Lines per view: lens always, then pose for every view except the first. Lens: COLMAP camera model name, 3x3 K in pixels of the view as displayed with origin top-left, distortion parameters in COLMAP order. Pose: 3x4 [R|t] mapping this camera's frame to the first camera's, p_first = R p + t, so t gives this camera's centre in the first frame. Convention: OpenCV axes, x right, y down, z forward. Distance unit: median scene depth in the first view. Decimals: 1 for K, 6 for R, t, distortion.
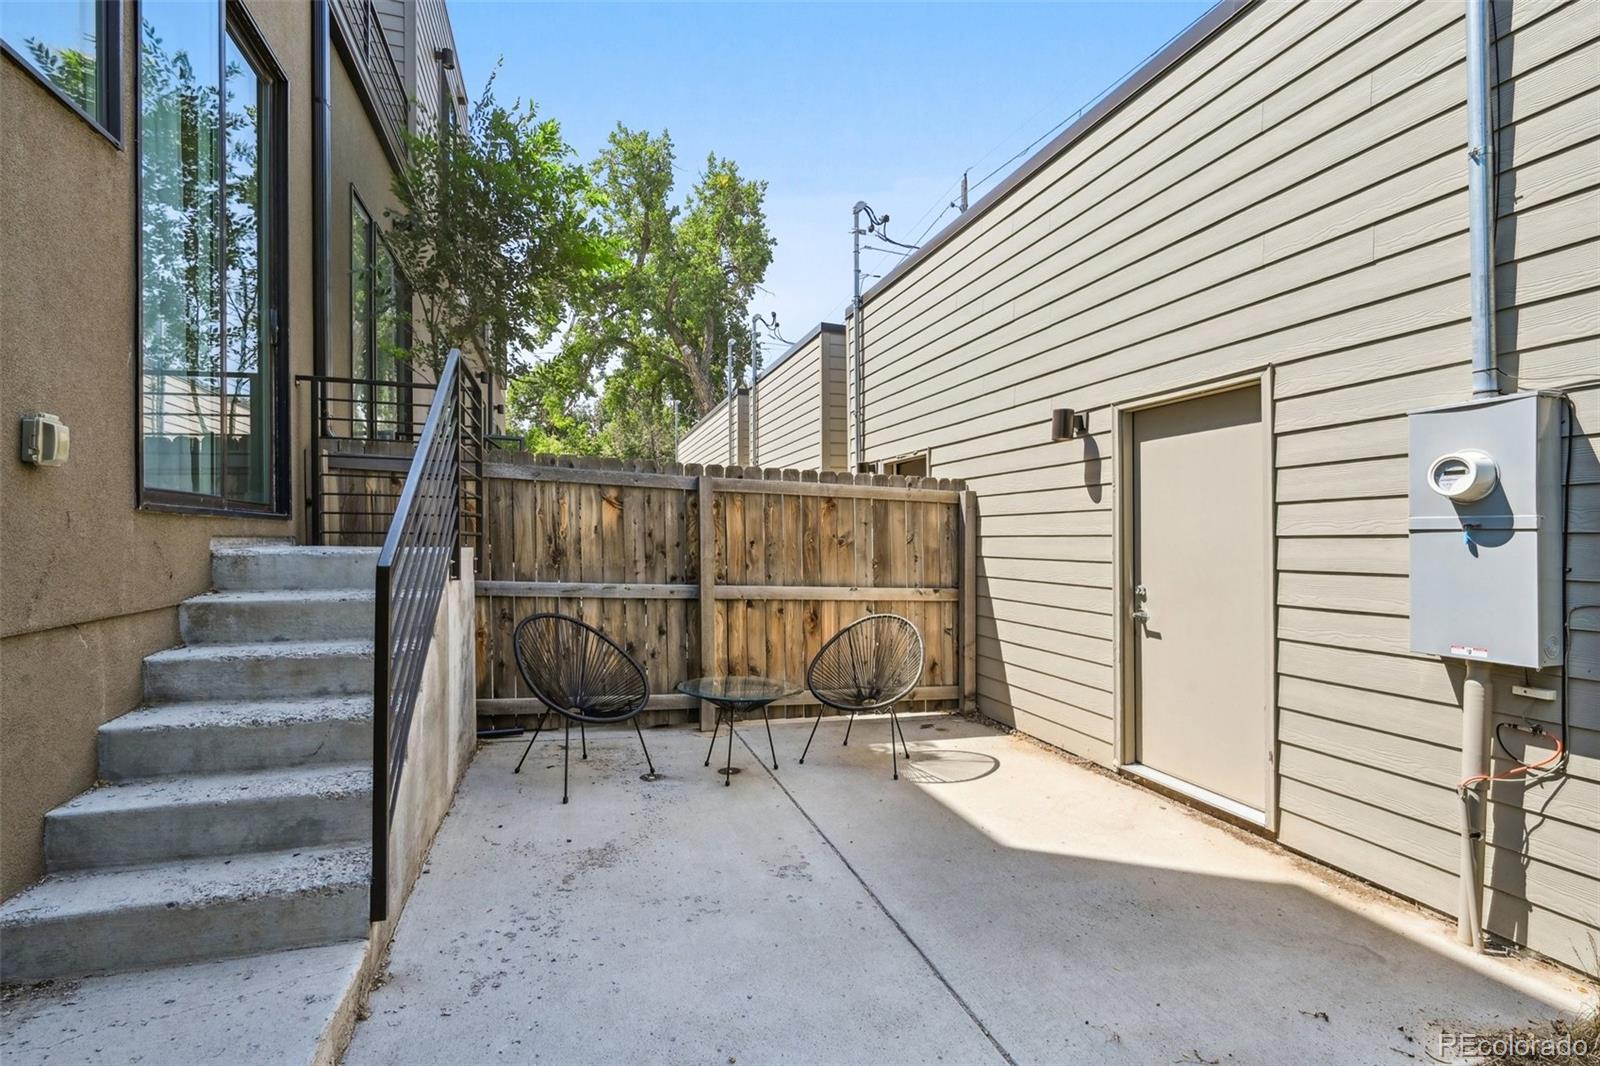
lens RADIAL K [[733.0, 0, 796.4], [0, 733.0, 537.7], [0, 0, 1]] dist [0.000251, 0.000576]
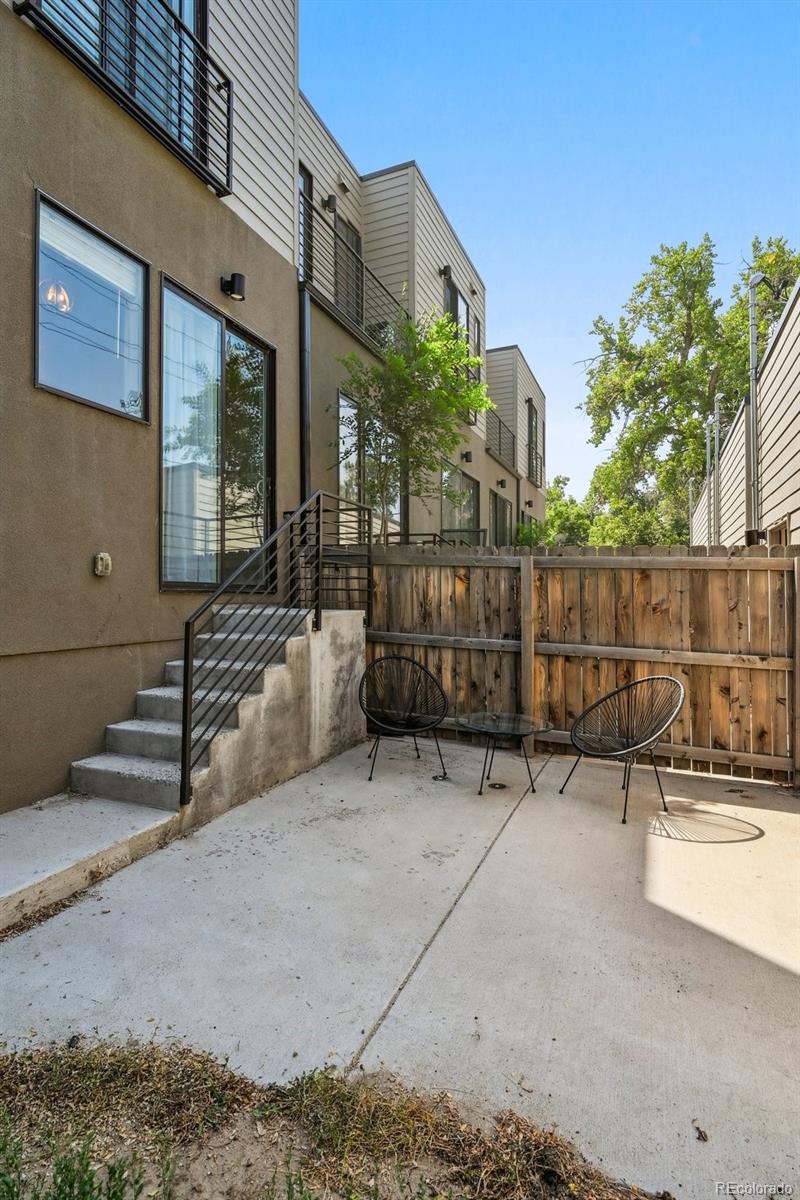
lens RADIAL K [[597.0, 0, 399.7], [0, 597.0, 595.0], [0, 0, 1]] dist [-0.002819, 0.000273]
pose [[0.761912, -0.003975, -0.647668, 0.380556], [-0.000282, 0.999979, -0.006470, -0.009653], [0.647680, 0.005112, 0.761895, 0.070405]]
